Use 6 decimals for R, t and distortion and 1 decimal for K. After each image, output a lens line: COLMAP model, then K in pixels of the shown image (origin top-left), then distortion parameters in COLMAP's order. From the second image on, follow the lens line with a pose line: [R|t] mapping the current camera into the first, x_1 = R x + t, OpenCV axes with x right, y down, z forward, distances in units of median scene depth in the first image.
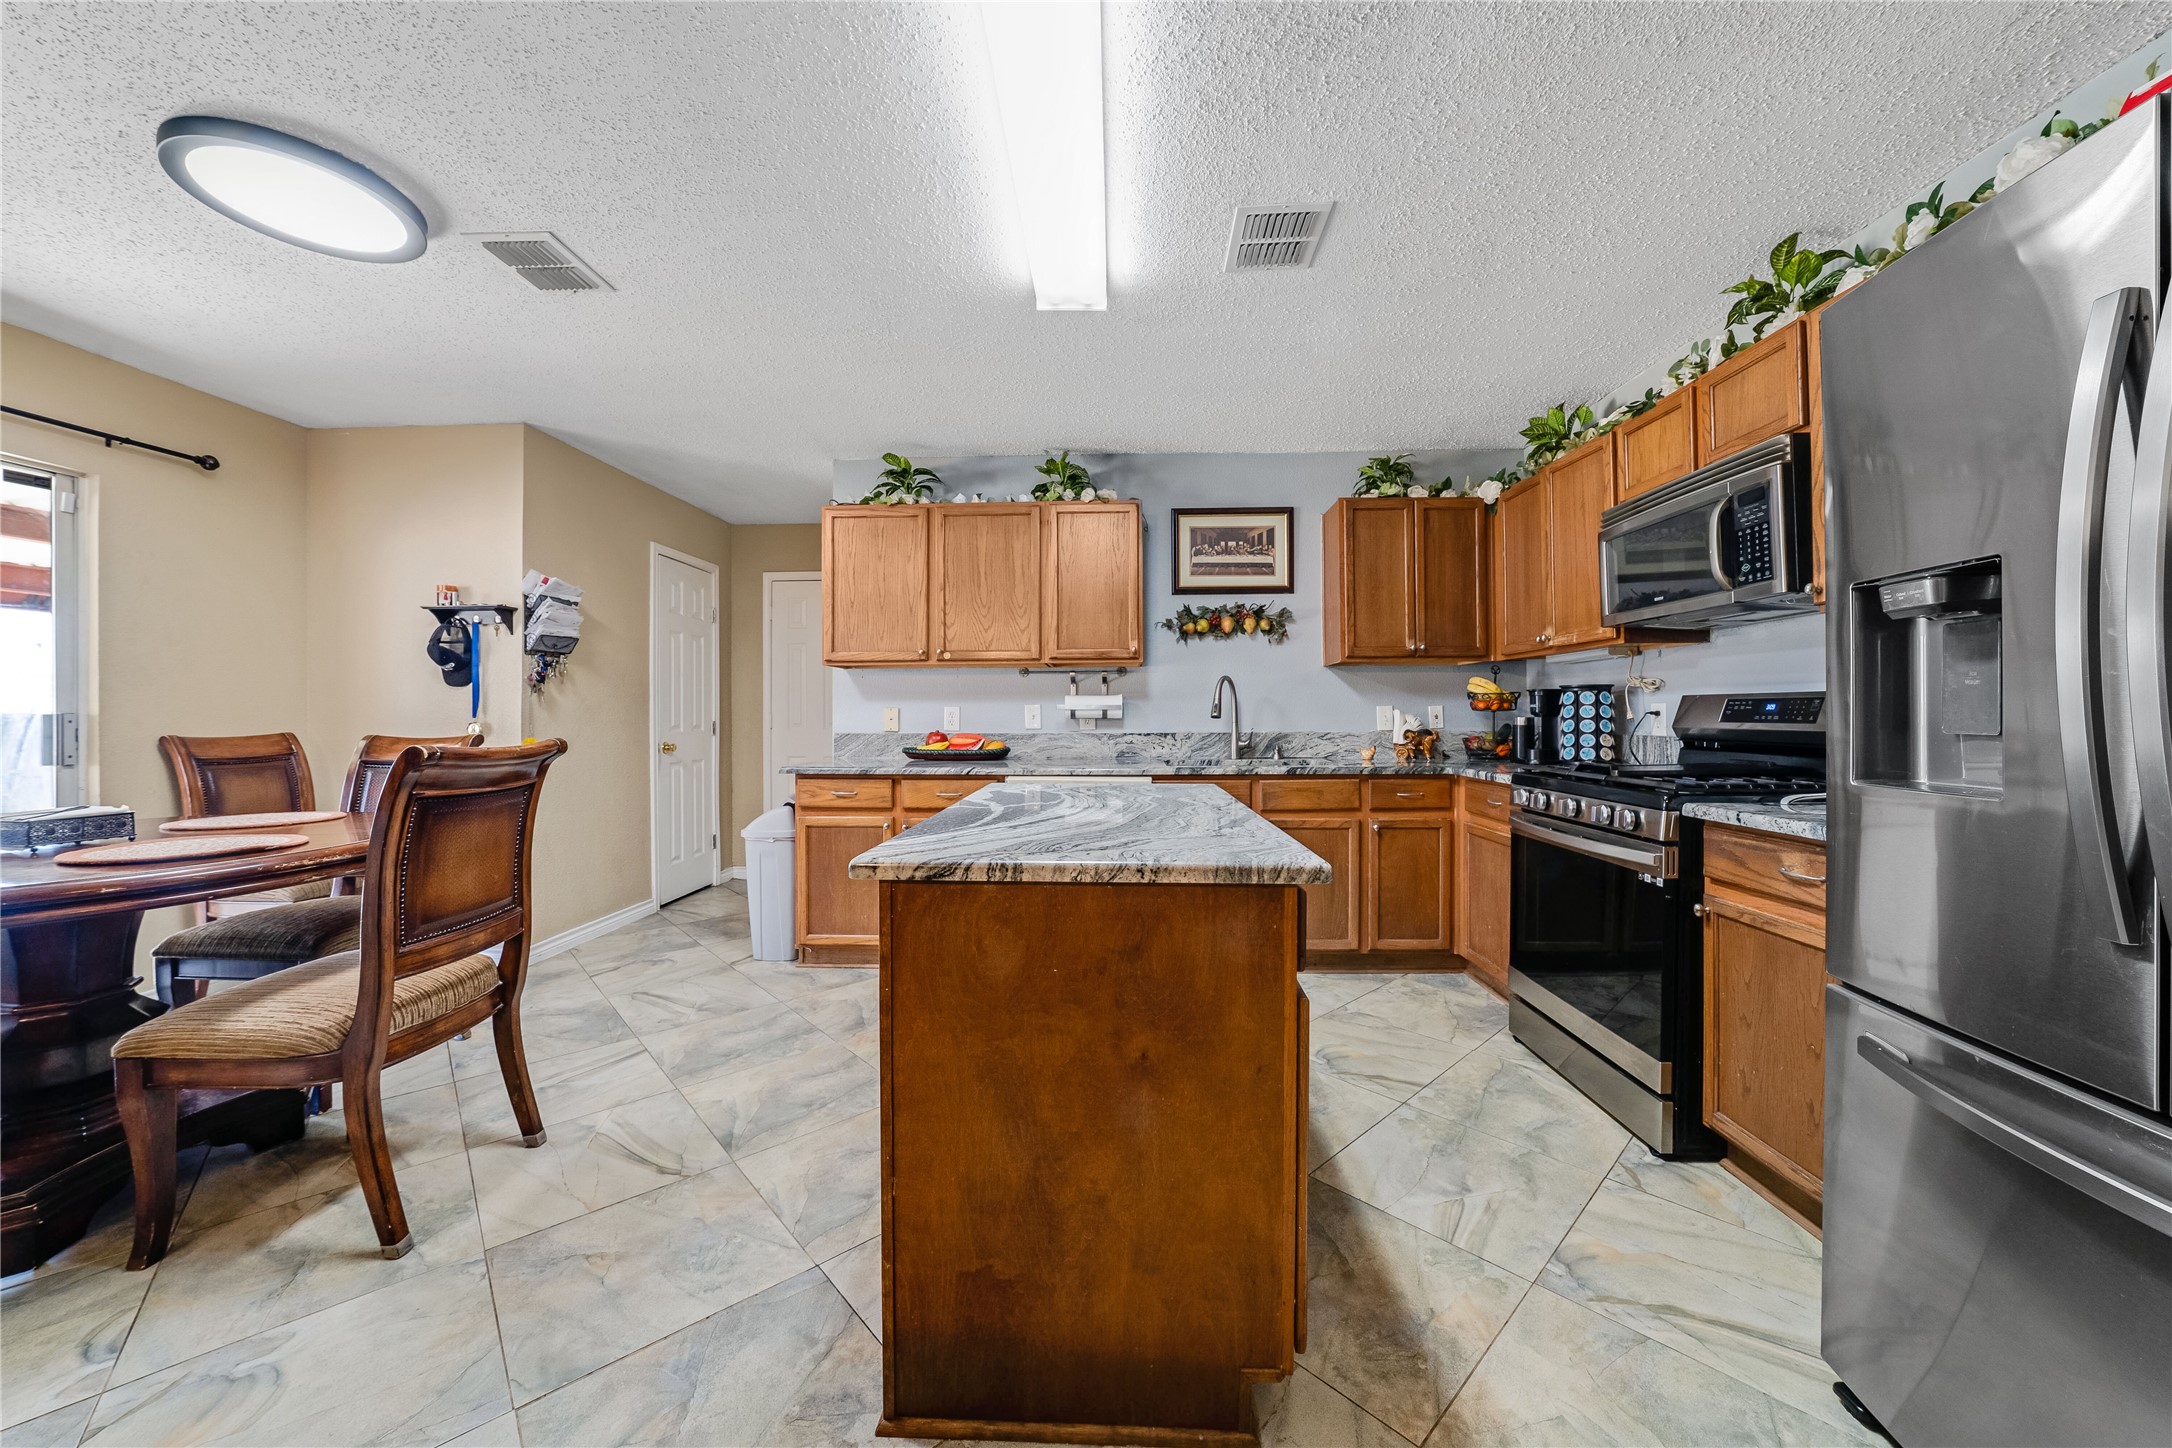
lens RADIAL K [[783.8, 0, 1086.0], [0, 783.8, 724.0], [0, 0, 1]] dist [-0.027648, 0.005986]
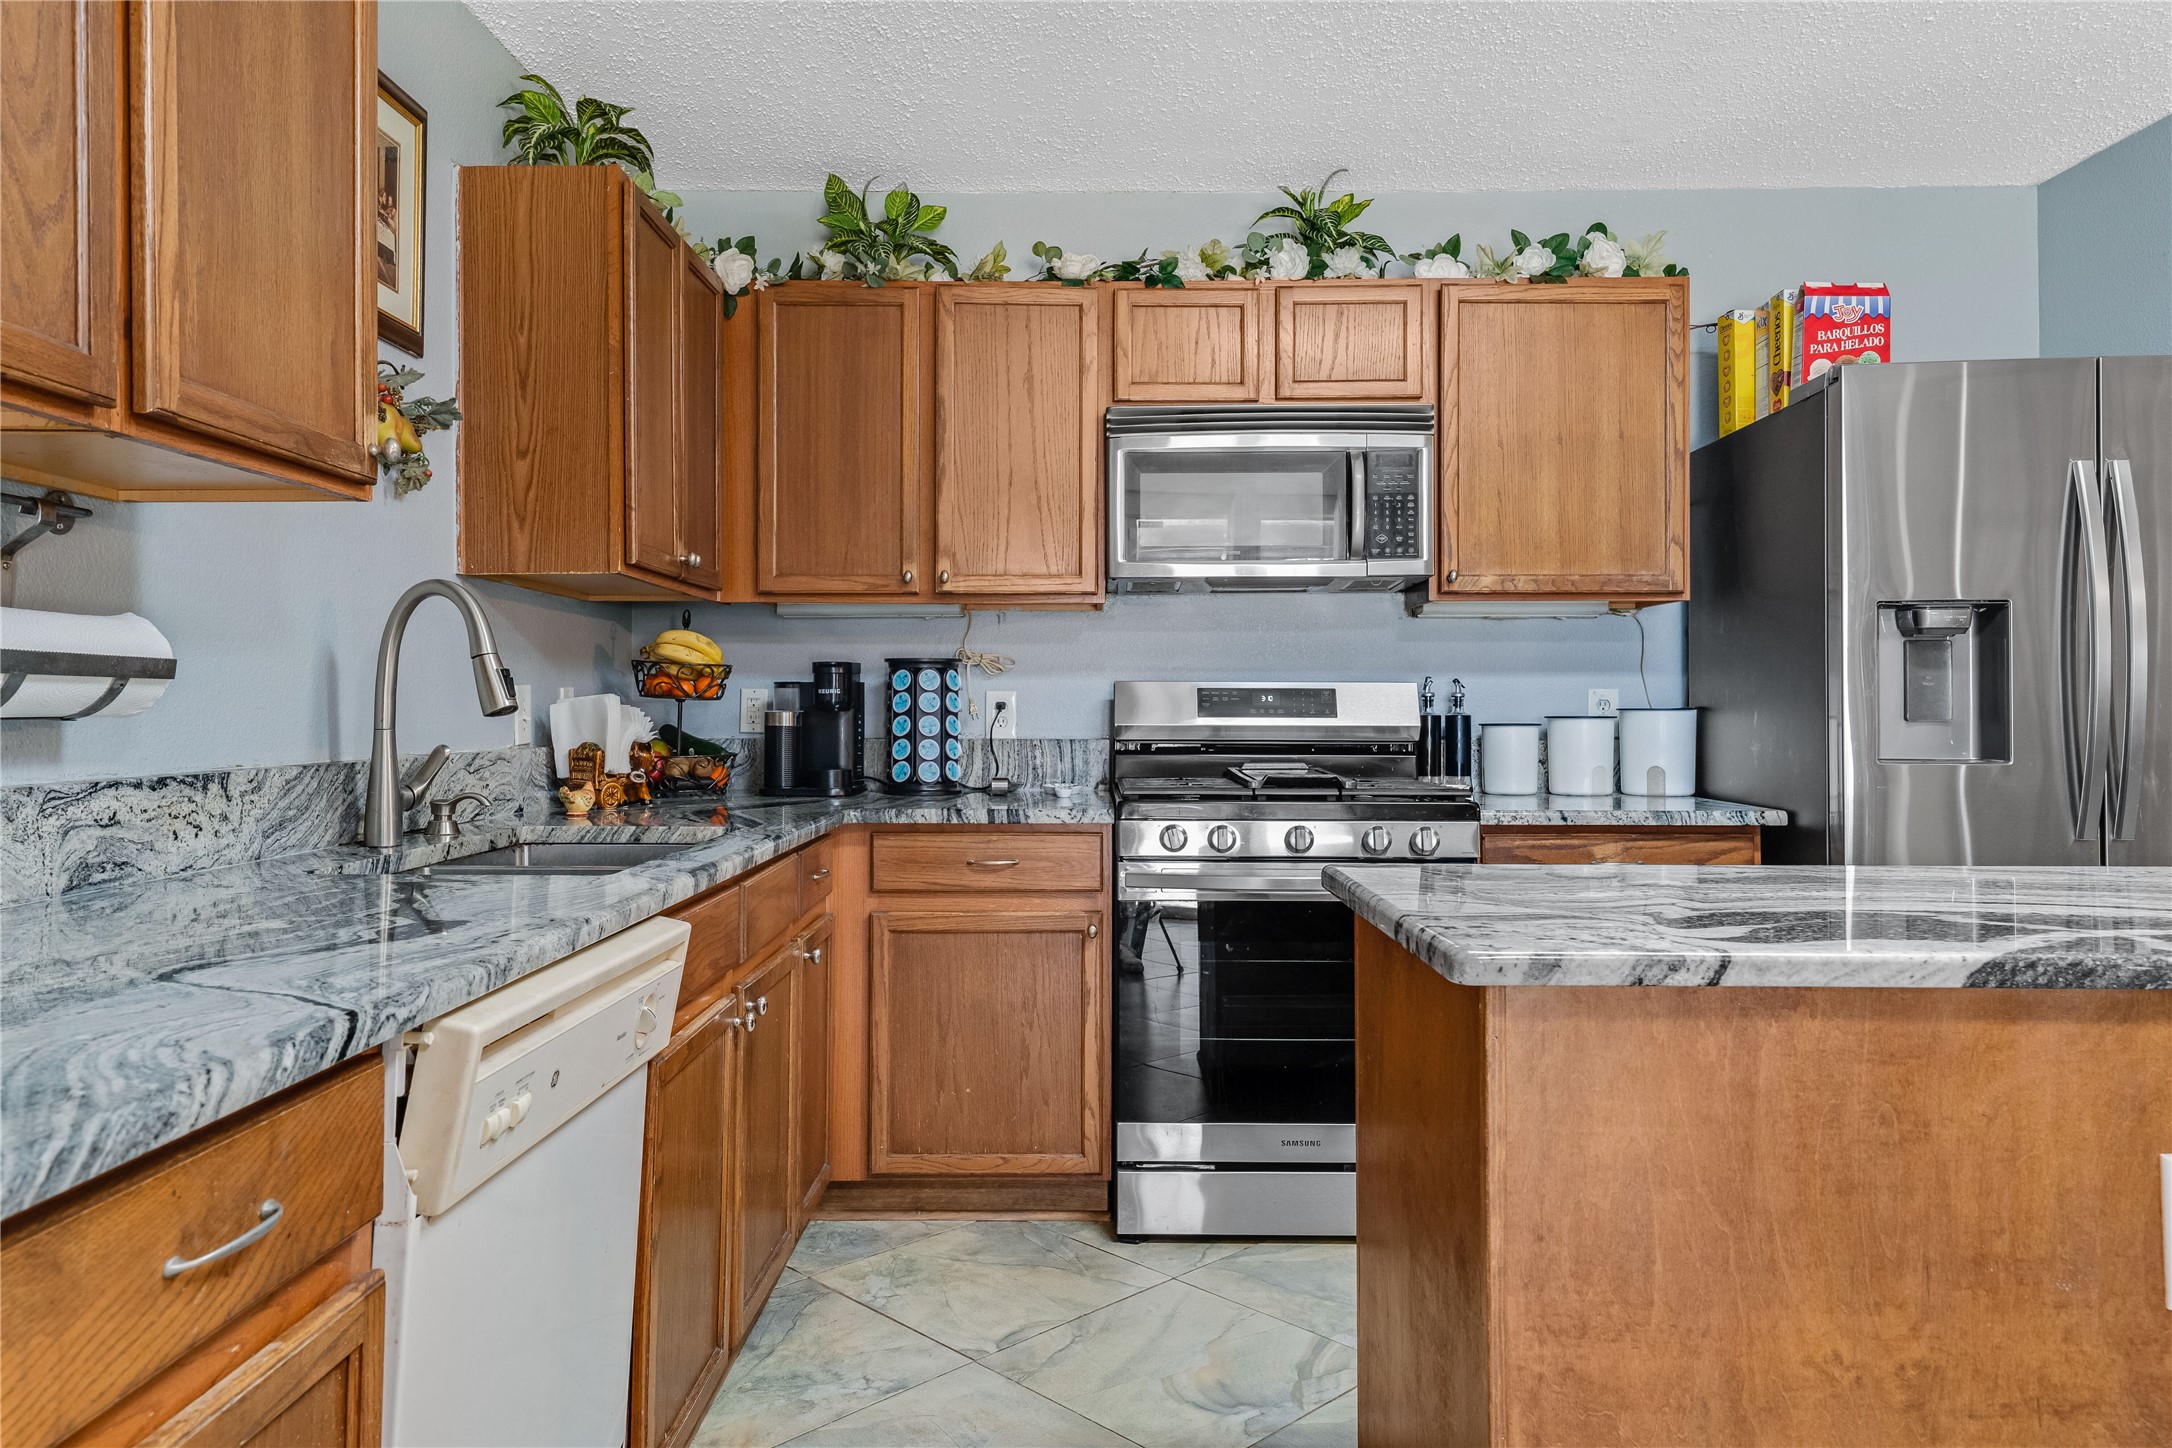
lens RADIAL K [[1442.1, 0, 1087.8], [0, 1442.1, 690.7], [0, 0, 1]] dist [0.005177, 0.019628]
pose [[-0.045028, 0.015292, 0.998869, -0.633523], [0.011203, 0.999828, -0.014802, -0.008969], [-0.998923, 0.010524, -0.045192, 1.180943]]
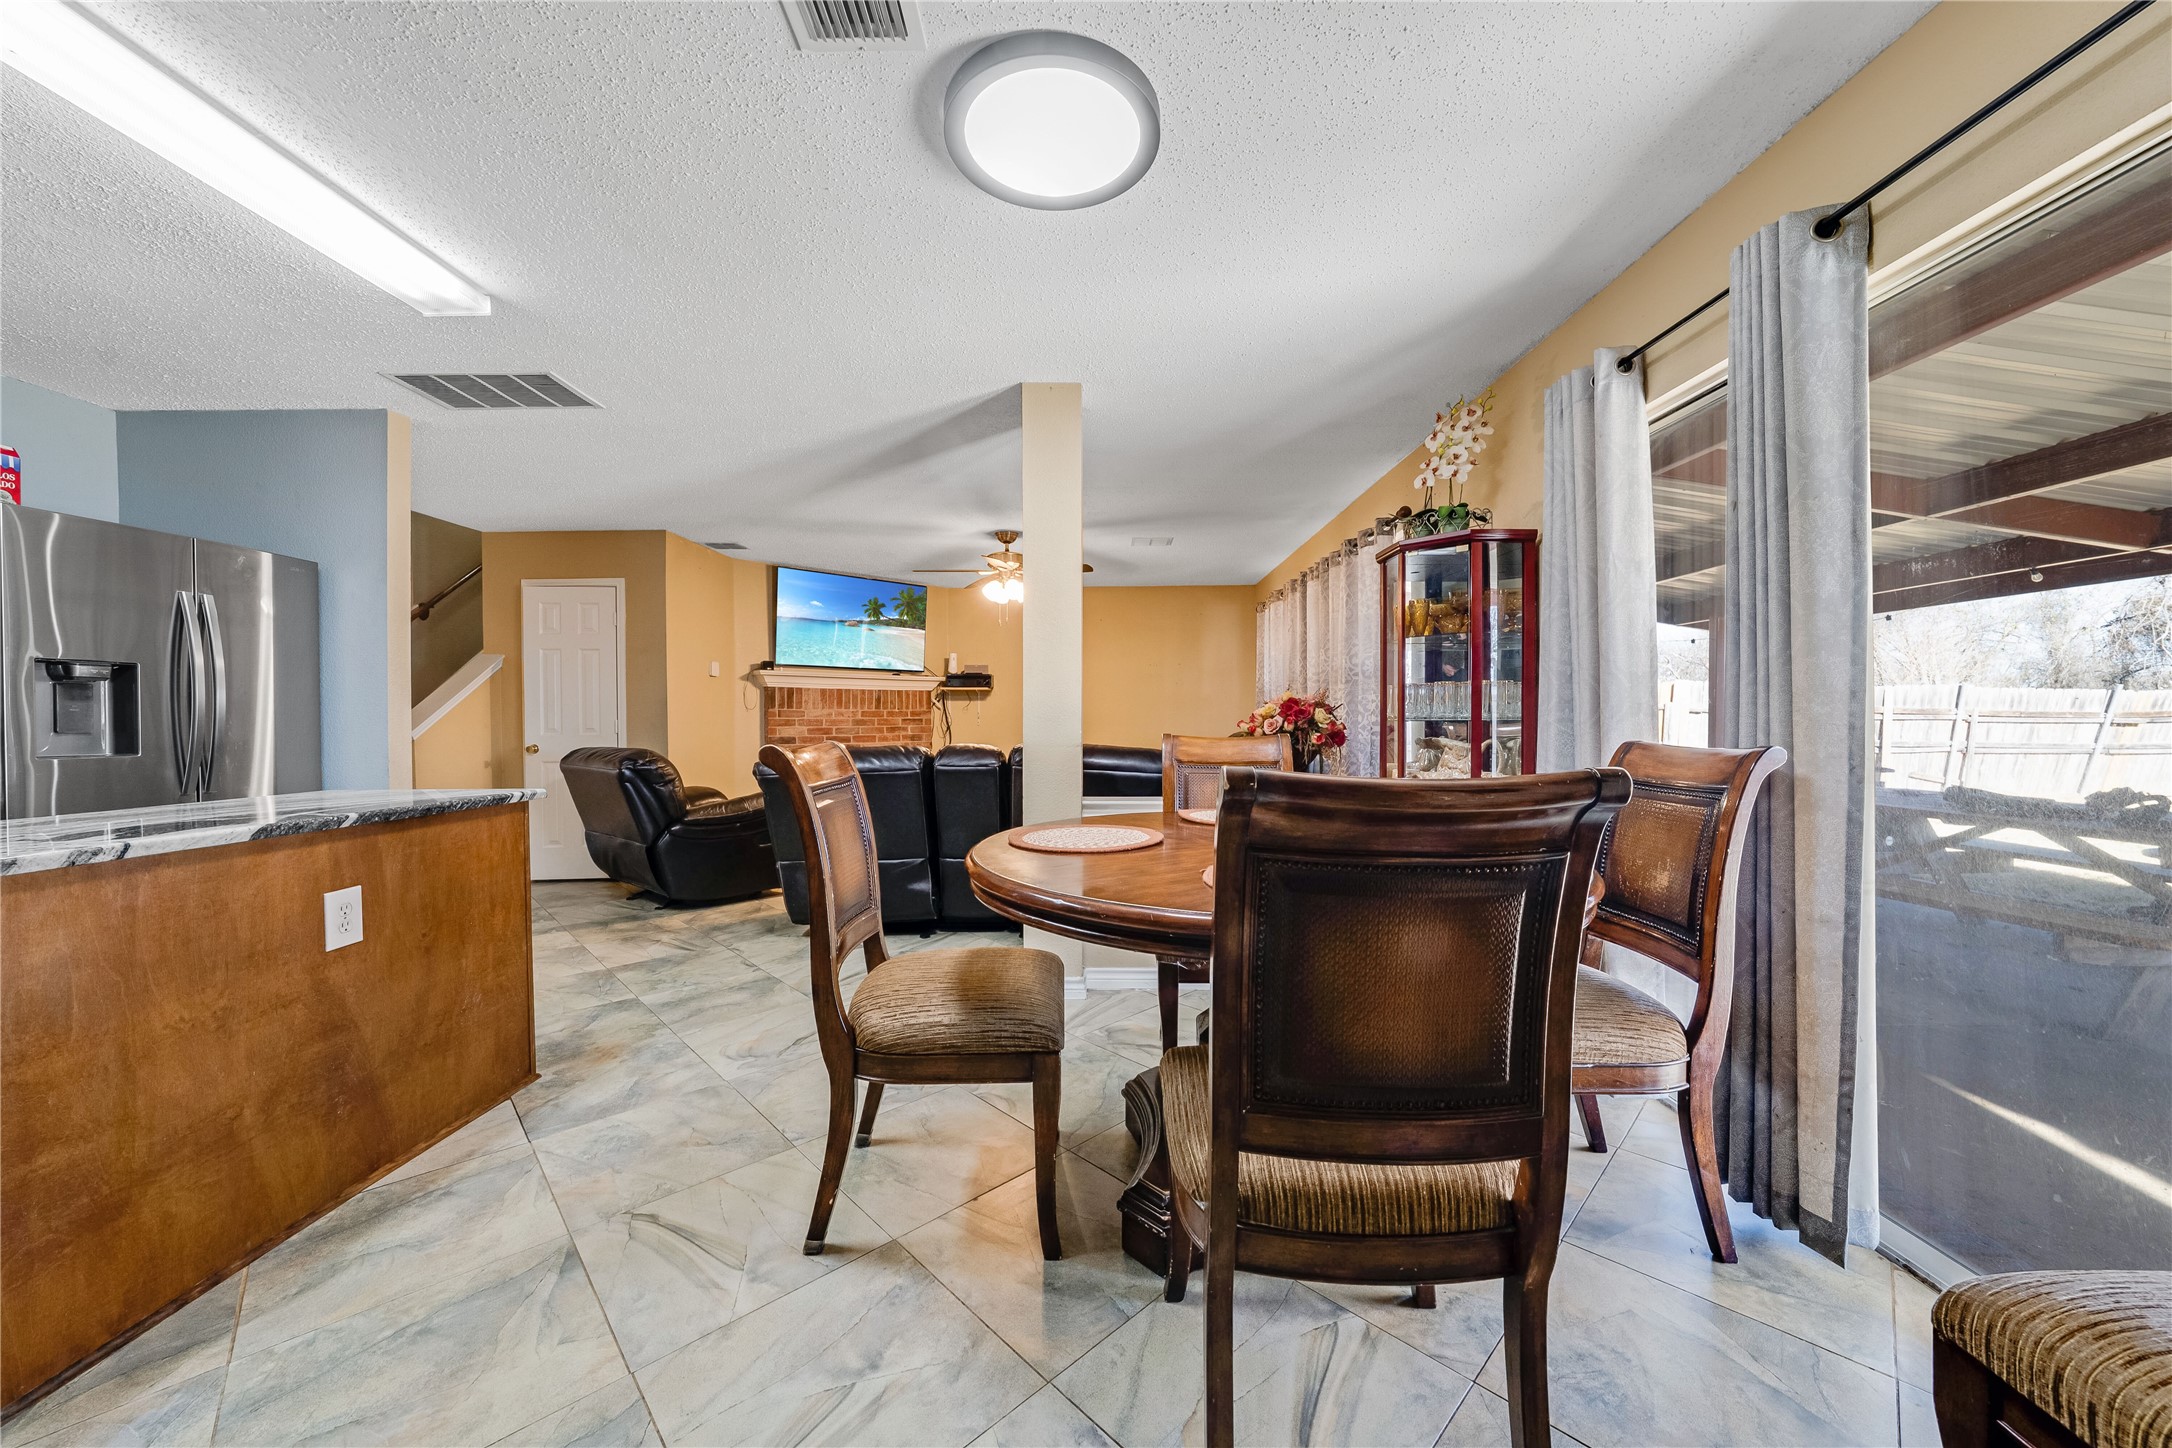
lens RADIAL K [[783.8, 0, 1086.0], [0, 783.8, 724.0], [0, 0, 1]] dist [-0.027648, 0.005986]
pose [[-0.999569, 0.009898, -0.027643, -0.817895], [0.009383, 0.999782, 0.018674, -0.012163], [0.027822, 0.018406, -0.999443, 1.502639]]
